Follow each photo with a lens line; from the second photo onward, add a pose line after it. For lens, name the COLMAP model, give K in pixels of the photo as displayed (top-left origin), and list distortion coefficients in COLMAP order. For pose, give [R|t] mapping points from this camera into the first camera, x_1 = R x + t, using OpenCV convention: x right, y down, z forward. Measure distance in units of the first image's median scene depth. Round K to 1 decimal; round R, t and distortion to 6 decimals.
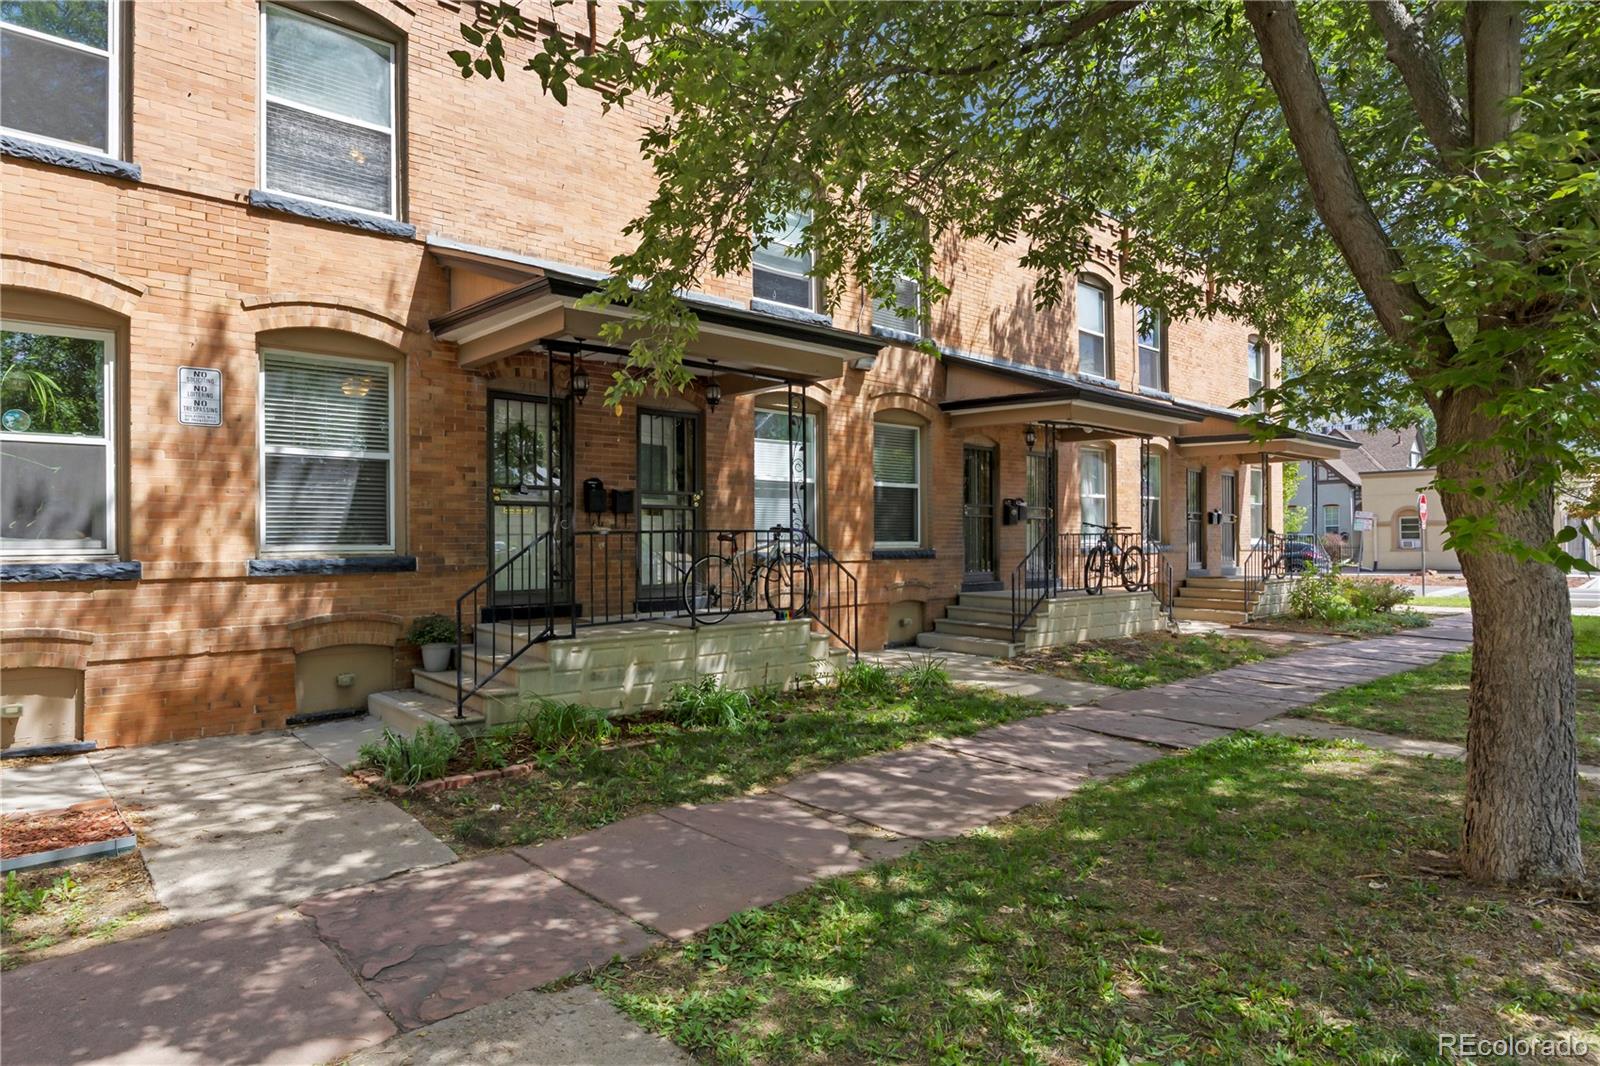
lens RADIAL K [[916.8, 0, 796.1], [0, 916.8, 531.5], [0, 0, 1]] dist [0.004995, -0.003701]
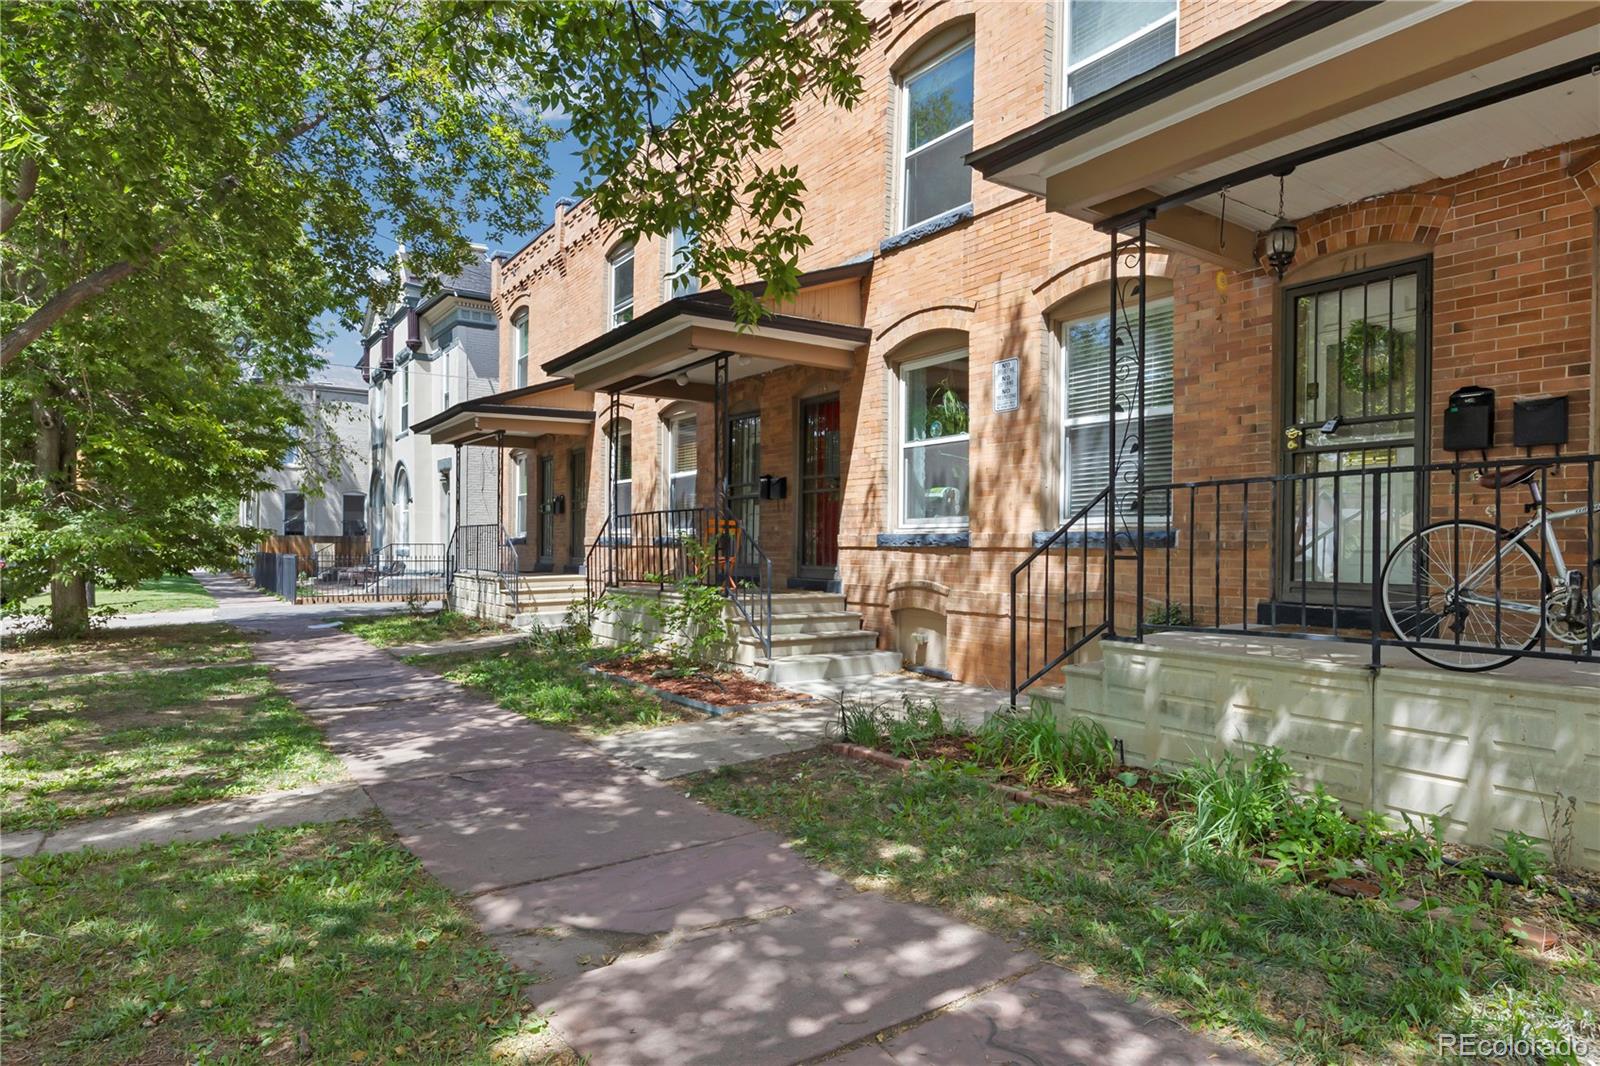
lens RADIAL K [[939.8, 0, 797.0], [0, 939.8, 541.3], [0, 0, 1]] dist [-0.009301, -0.001505]
pose [[-0.142066, -0.003428, -0.989851, 0.556335], [-0.001653, 0.999993, -0.003226, 0.051553], [0.989856, 0.001178, -0.142071, 0.979280]]
